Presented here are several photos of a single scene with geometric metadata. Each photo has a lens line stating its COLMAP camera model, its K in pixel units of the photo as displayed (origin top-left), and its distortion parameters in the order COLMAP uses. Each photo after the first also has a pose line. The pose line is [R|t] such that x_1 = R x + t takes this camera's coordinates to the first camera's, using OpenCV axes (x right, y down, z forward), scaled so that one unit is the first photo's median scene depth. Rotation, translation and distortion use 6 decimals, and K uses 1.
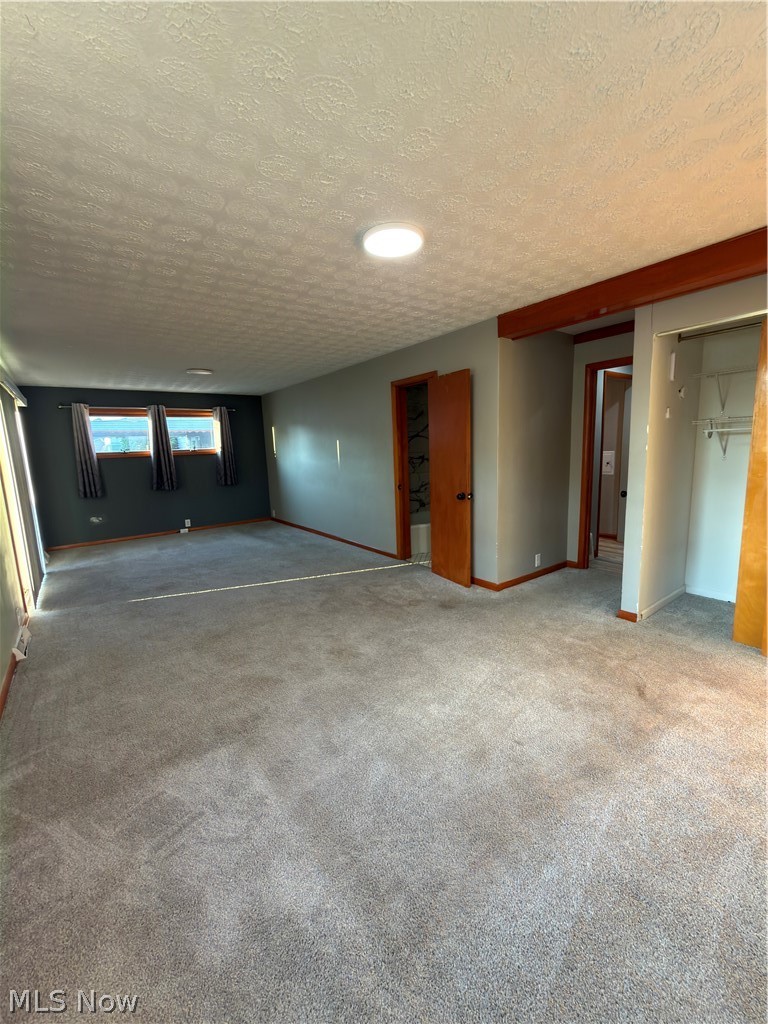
lens RADIAL K [[410.8, 0, 384.0], [0, 410.8, 512.0], [0, 0, 1]] dist [0.054354, 0.000054]
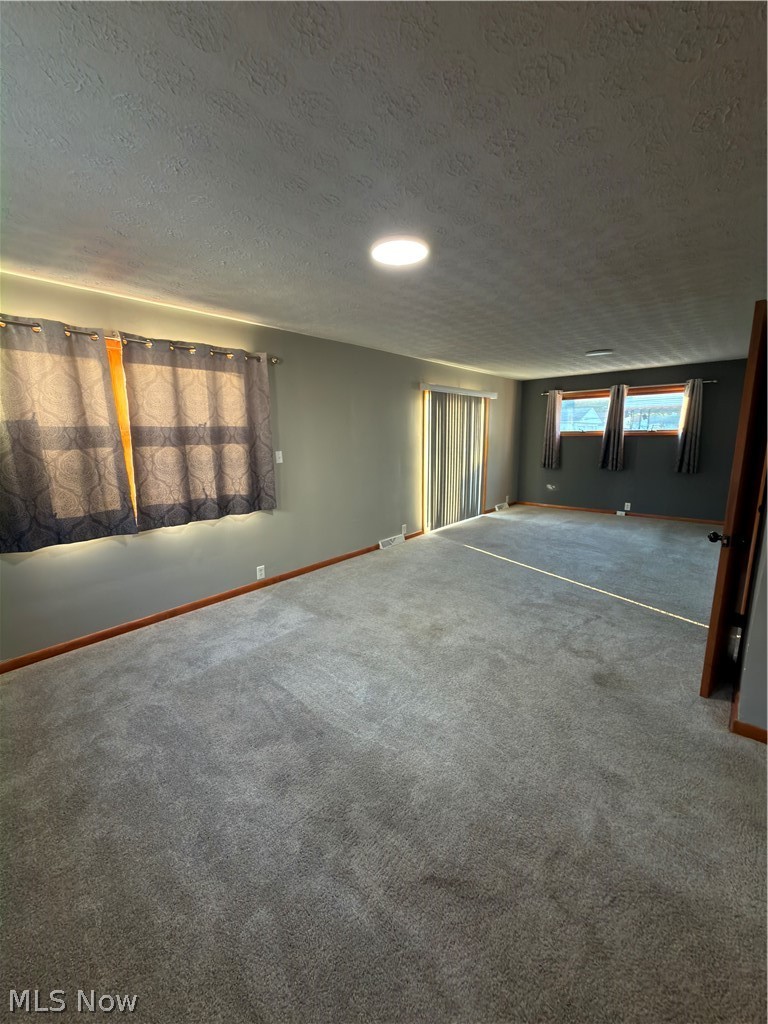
lens RADIAL K [[425.3, 0, 380.9], [0, 425.3, 505.5], [0, 0, 1]] dist [-0.000101, 0.000050]
pose [[0.221218, 0.200888, -0.954309, 0.465075], [-0.152548, 0.973636, 0.169595, -0.077177], [0.963220, 0.108061, 0.246031, 0.300014]]
